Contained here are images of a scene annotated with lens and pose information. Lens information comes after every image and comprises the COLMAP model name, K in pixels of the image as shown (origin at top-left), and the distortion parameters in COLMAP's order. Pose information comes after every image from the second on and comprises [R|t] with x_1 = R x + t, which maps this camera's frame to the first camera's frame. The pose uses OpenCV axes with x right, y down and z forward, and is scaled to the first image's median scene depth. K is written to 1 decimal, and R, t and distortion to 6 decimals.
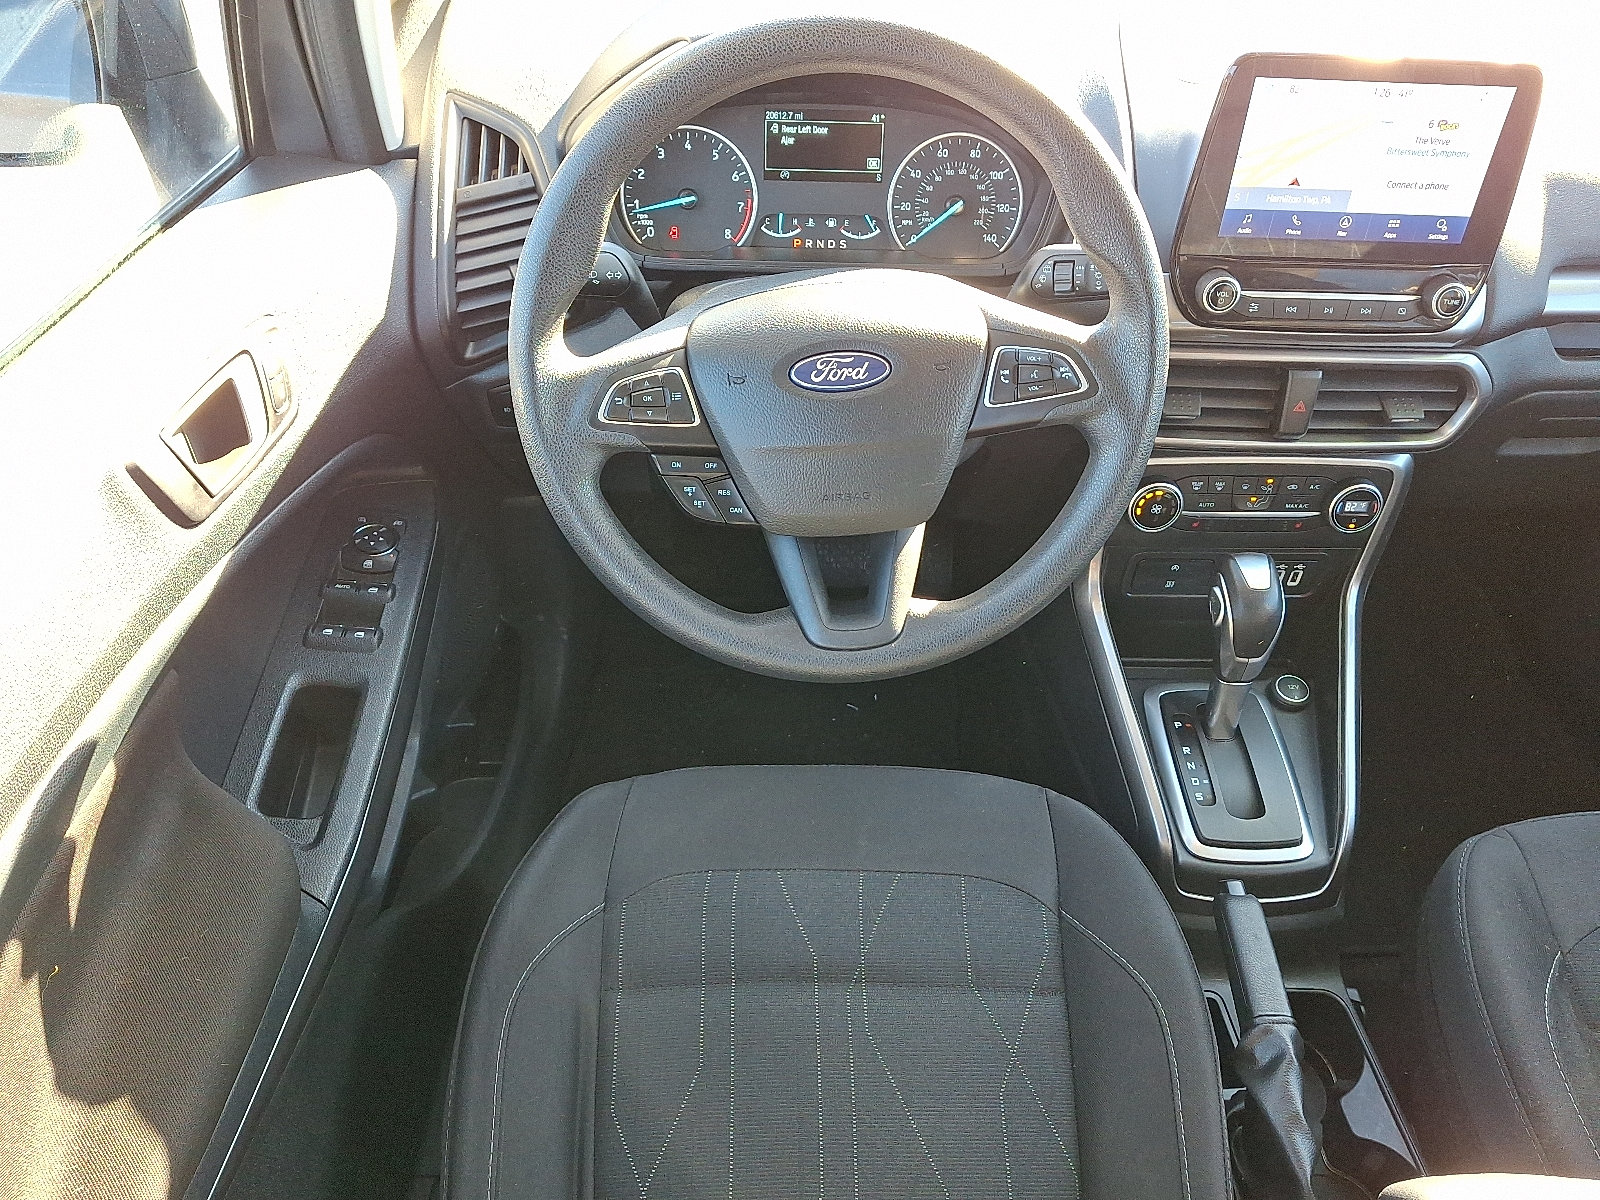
lens RADIAL K [[1307.0, 0, 804.4], [0, 1307.0, 598.7], [0, 0, 1]] dist [0.188787, -0.296206]
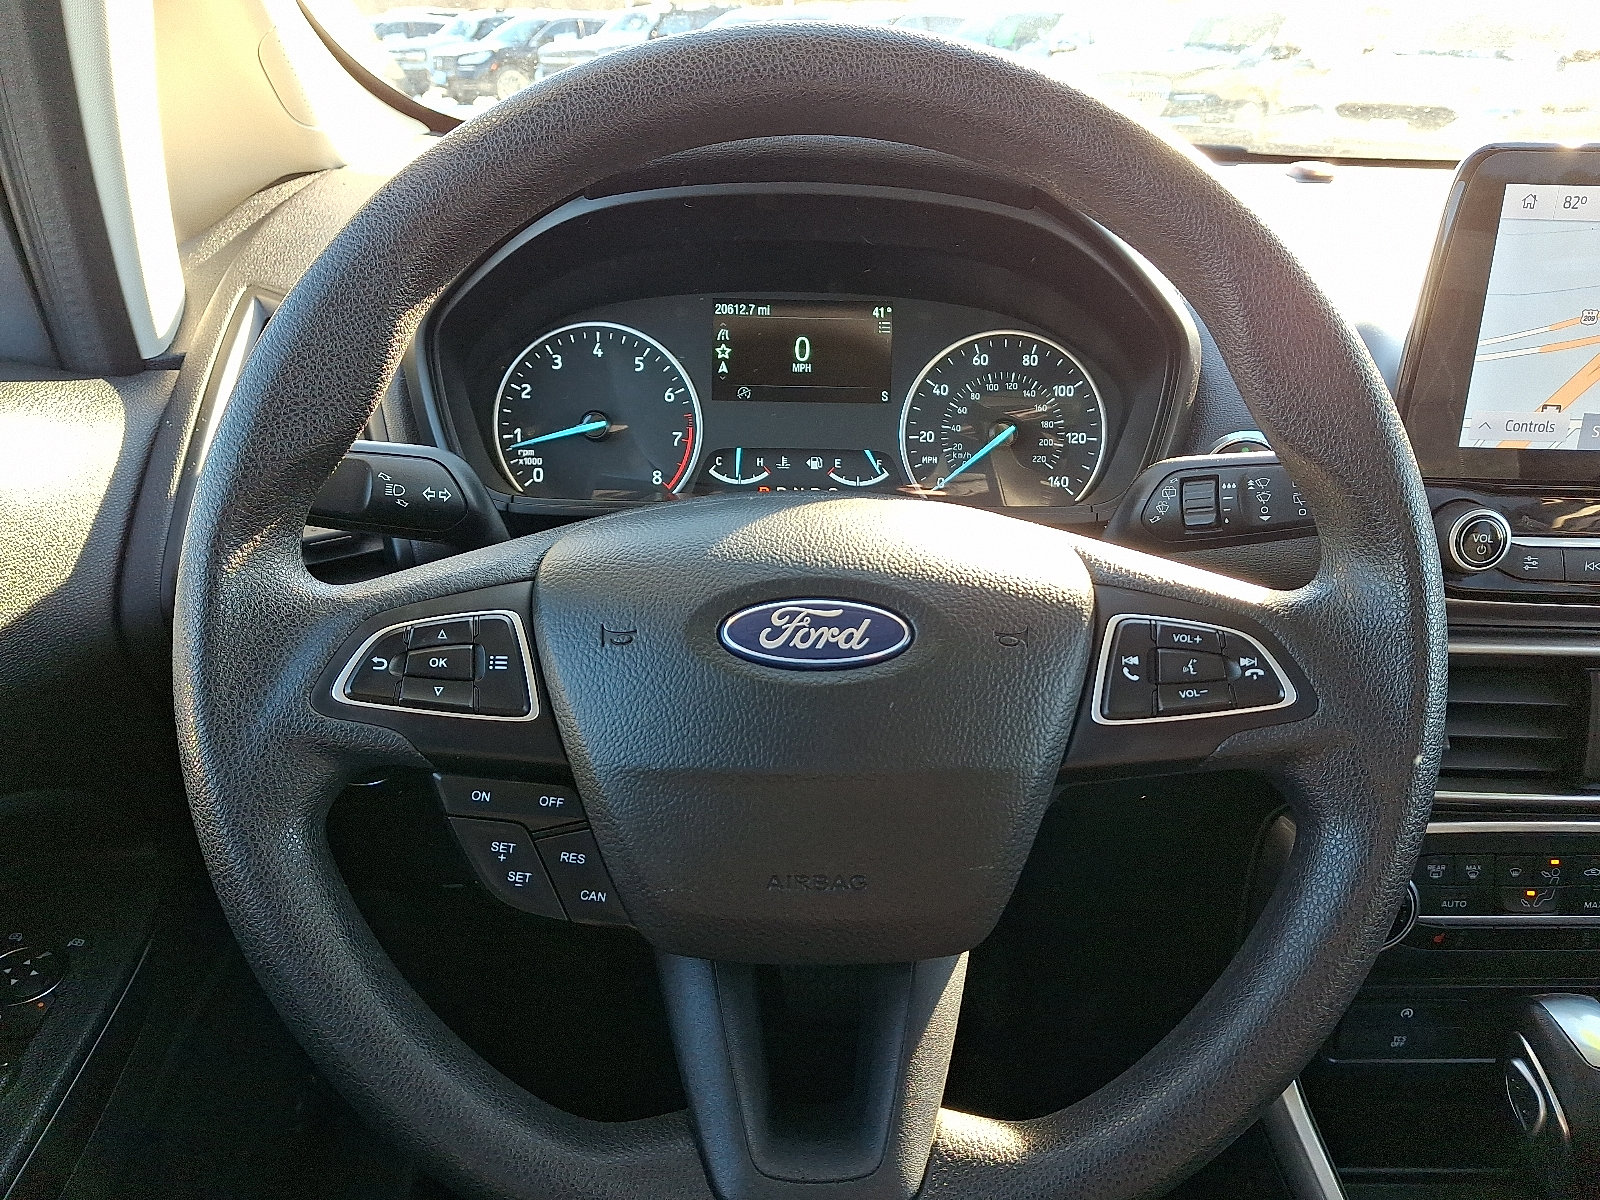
lens RADIAL K [[1307.0, 0, 804.4], [0, 1307.0, 598.7], [0, 0, 1]] dist [0.188787, -0.296206]
pose [[0.999826, -0.004921, -0.017974, 0.027227], [-0.000967, 0.949505, -0.313750, -0.014968], [0.018610, 0.313712, 0.949336, 0.410928]]
